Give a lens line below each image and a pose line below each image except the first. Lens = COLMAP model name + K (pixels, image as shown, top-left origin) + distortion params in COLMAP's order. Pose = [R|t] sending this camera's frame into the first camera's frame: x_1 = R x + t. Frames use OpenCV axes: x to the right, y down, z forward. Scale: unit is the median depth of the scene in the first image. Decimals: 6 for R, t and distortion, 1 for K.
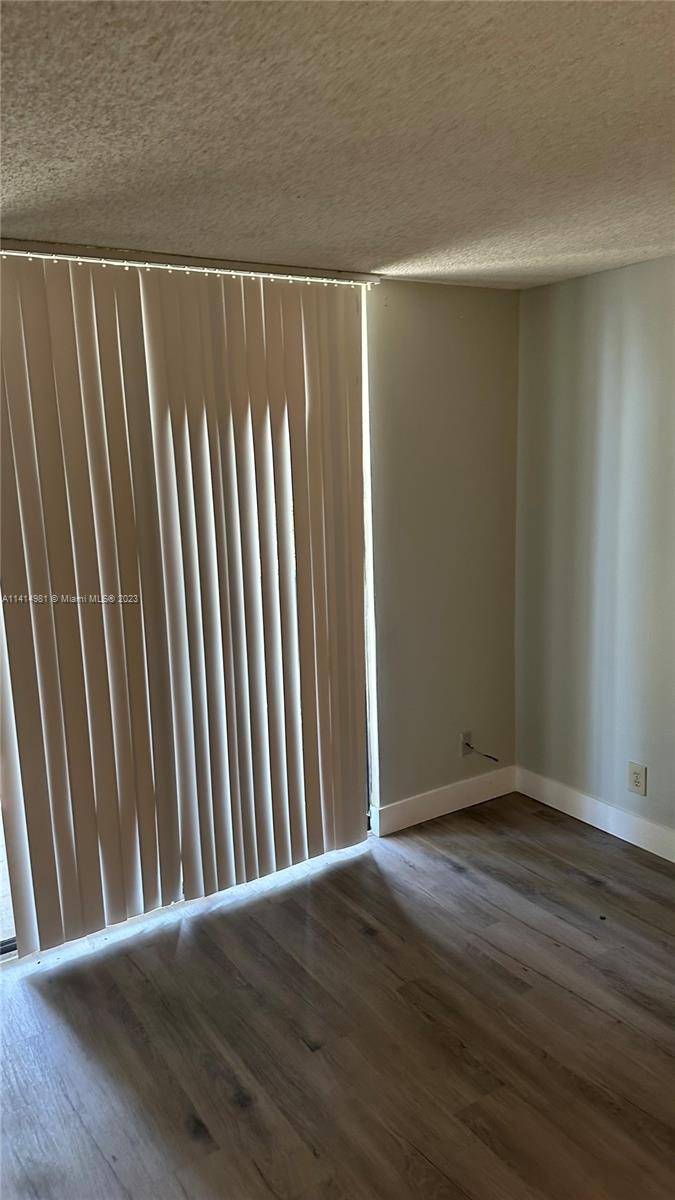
lens RADIAL K [[859.5, 0, 337.5], [0, 859.5, 600.0], [0, 0, 1]] dist [0.087561, -0.157340]
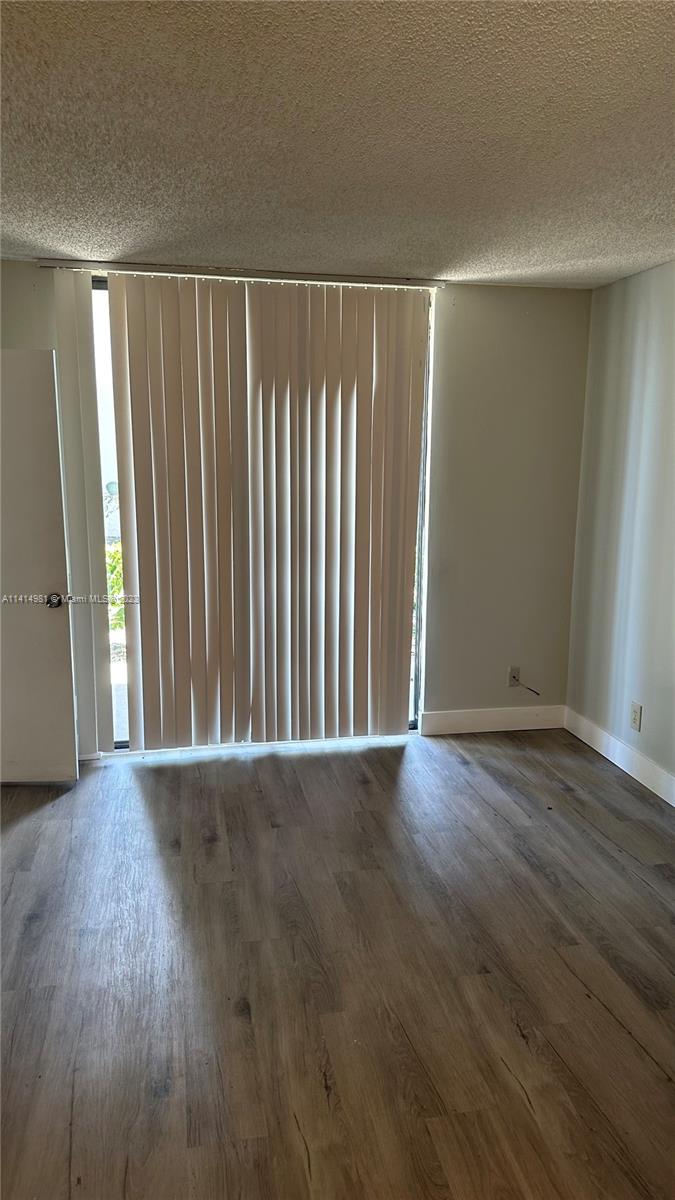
lens RADIAL K [[847.2, 0, 337.5], [0, 847.2, 600.0], [0, 0, 1]] dist [0.170653, -0.392057]
pose [[0.931801, 0.107087, -0.346813, 0.396764], [-0.105230, 0.994152, 0.024242, 0.074213], [0.347381, 0.013906, 0.937621, -0.225786]]
